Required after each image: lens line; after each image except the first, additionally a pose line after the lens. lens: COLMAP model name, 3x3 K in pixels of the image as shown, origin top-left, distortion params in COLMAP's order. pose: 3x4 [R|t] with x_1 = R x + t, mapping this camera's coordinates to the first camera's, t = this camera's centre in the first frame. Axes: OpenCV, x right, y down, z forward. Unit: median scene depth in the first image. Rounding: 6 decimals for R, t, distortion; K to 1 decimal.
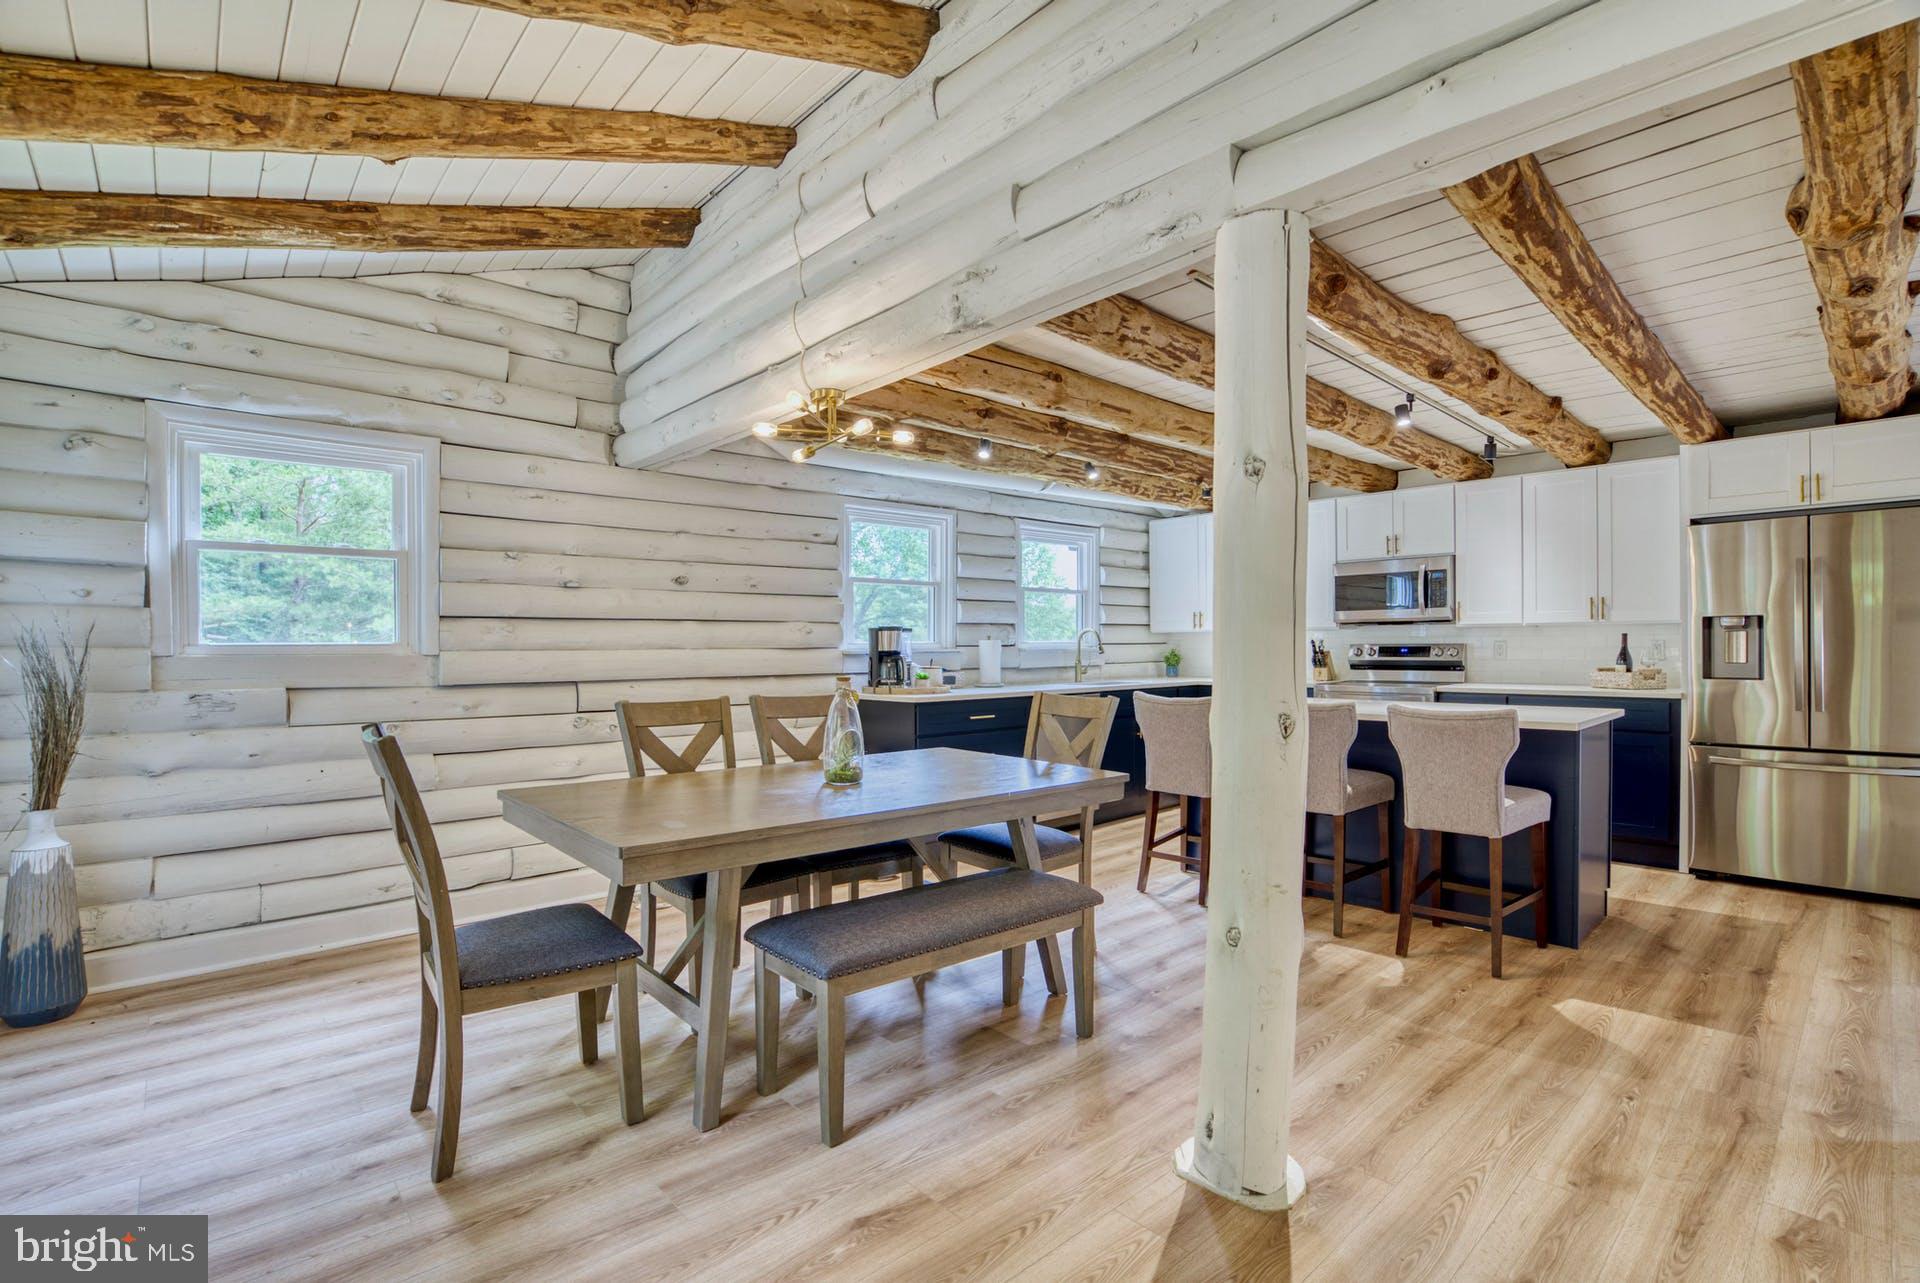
lens RADIAL K [[948.9, 0, 960.0], [0, 948.9, 641.5], [0, 0, 1]] dist [0.004105, 0.032502]
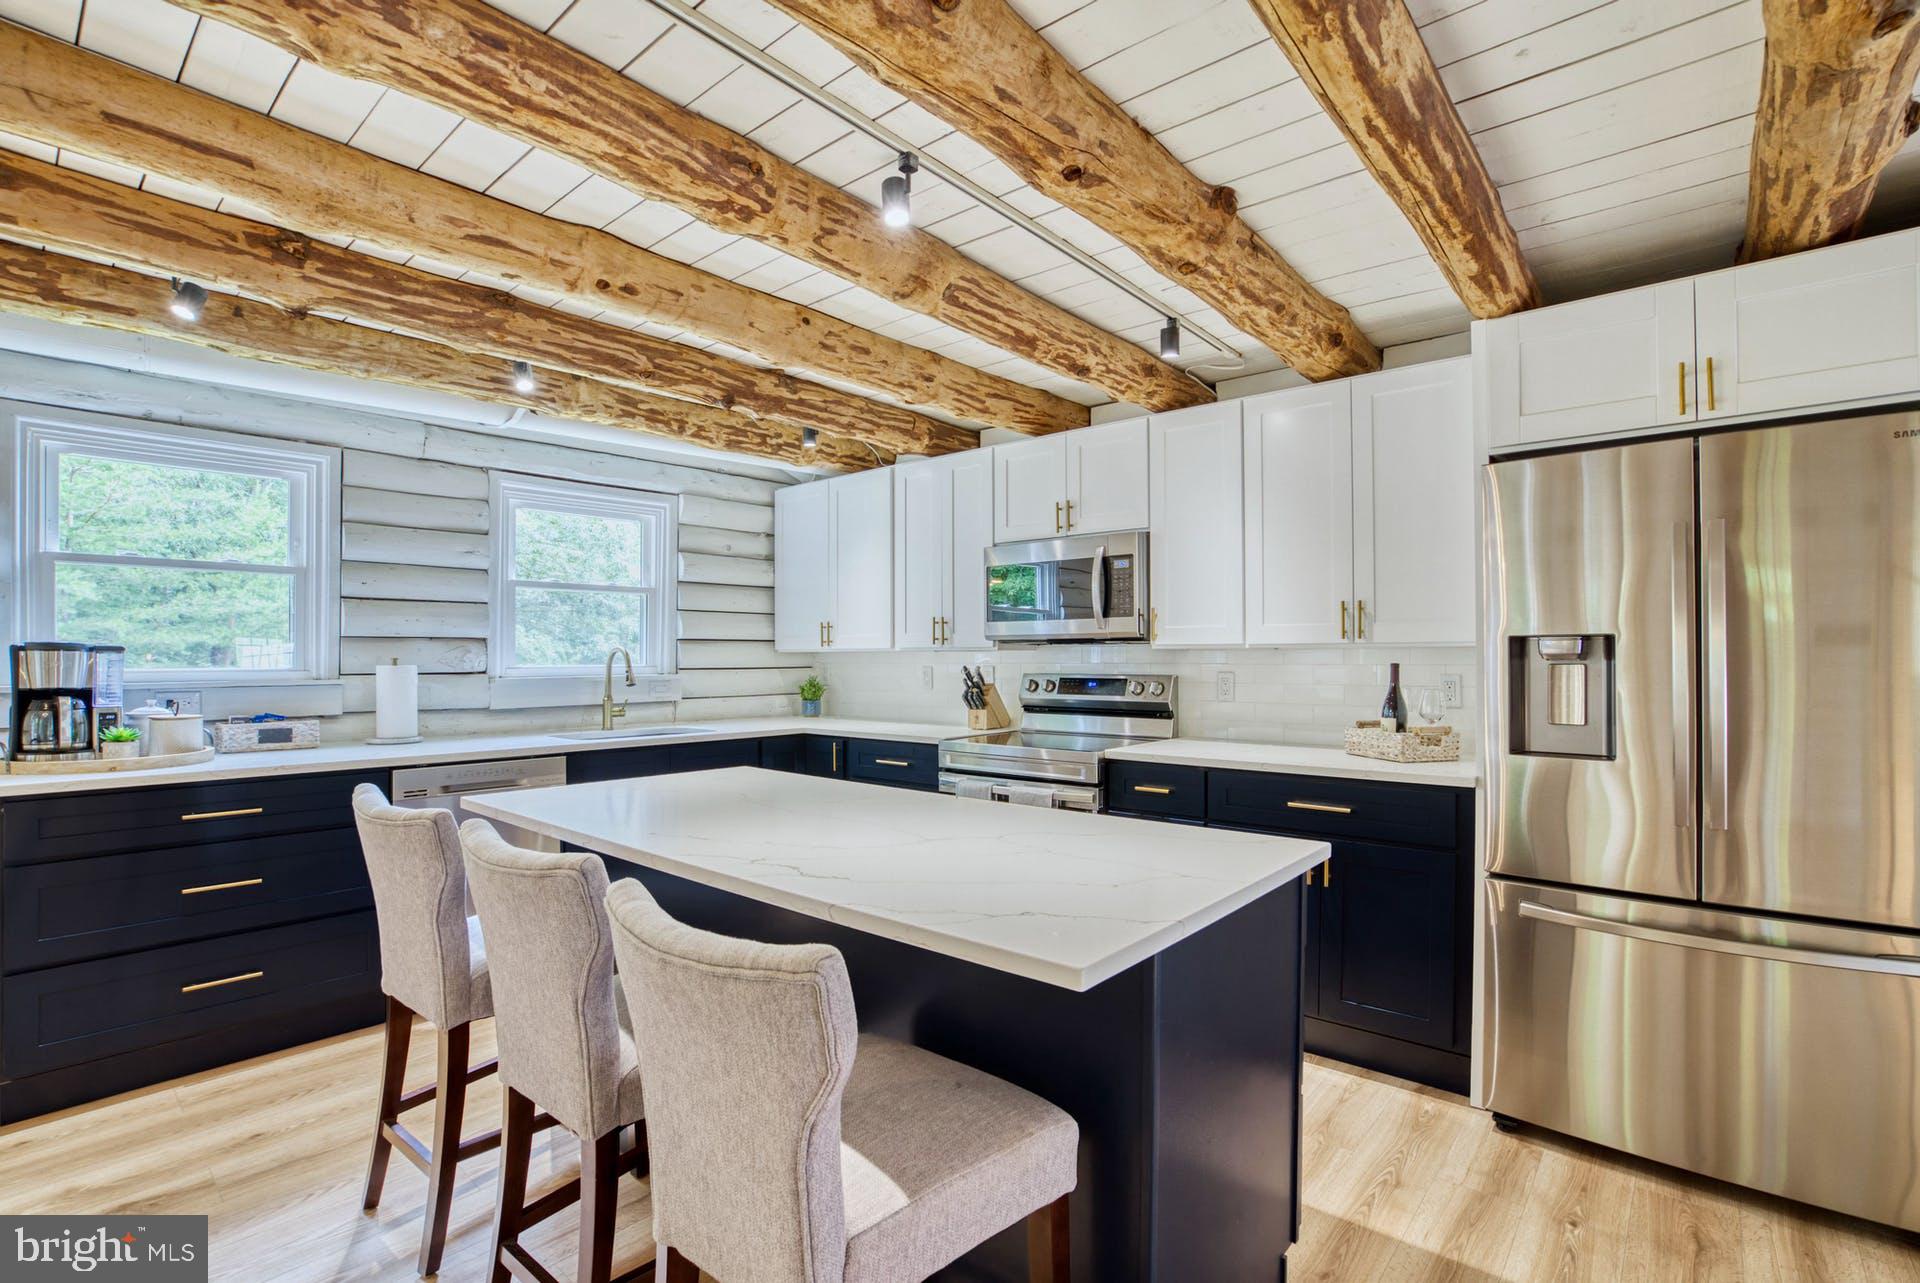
lens RADIAL K [[888.0, 0, 960.0], [0, 888.0, 641.5], [0, 0, 1]] dist [0.023346, 0.000163]
pose [[0.999288, 0.007169, 0.037033, 0.385006], [-0.006719, 0.999902, -0.012260, -0.012536], [-0.037117, 0.012002, 0.999239, 0.441683]]
